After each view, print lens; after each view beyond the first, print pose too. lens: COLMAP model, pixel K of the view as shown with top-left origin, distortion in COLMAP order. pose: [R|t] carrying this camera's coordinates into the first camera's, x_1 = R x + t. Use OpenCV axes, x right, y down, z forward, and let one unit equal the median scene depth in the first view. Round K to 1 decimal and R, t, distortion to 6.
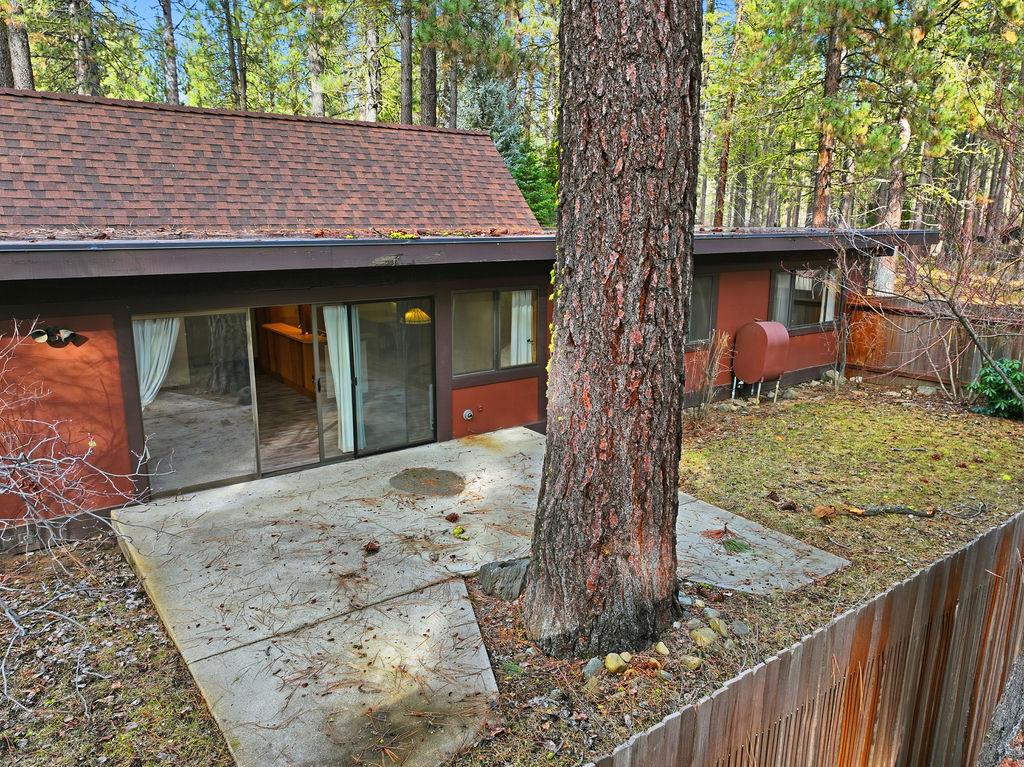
lens RADIAL K [[726.6, 0, 508.7], [0, 726.6, 394.3], [0, 0, 1]] dist [0.001762, 0.012933]
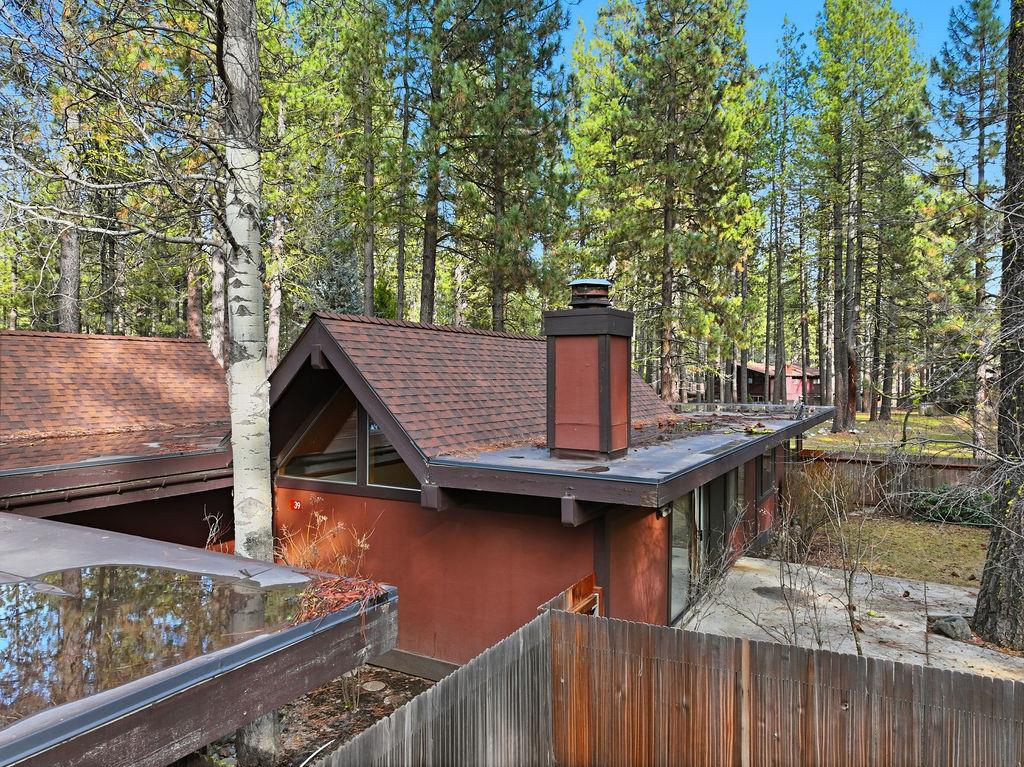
lens RADIAL K [[726.6, 0, 512.2], [0, 726.6, 381.1], [0, 0, 1]] dist [0.001762, 0.012933]
pose [[0.903428, -0.005548, 0.428704, -1.543109], [0.104111, 0.972826, -0.206809, -0.065752], [-0.415907, 0.231470, 0.879456, -0.218344]]
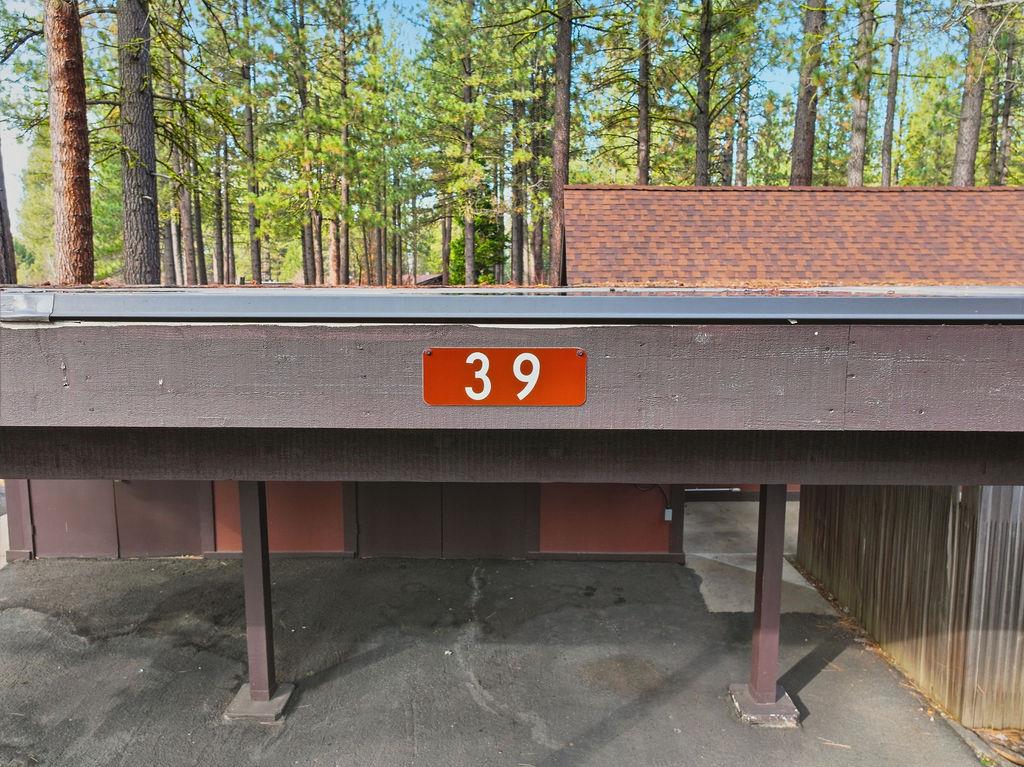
lens RADIAL K [[726.6, 0, 512.8], [0, 726.6, 381.0], [0, 0, 1]] dist [0.001762, 0.012933]
pose [[0.812690, 0.074876, -0.577865, -1.621178], [-0.139616, 0.987844, -0.068353, 0.060489], [0.565723, 0.136229, 0.813265, -0.119403]]
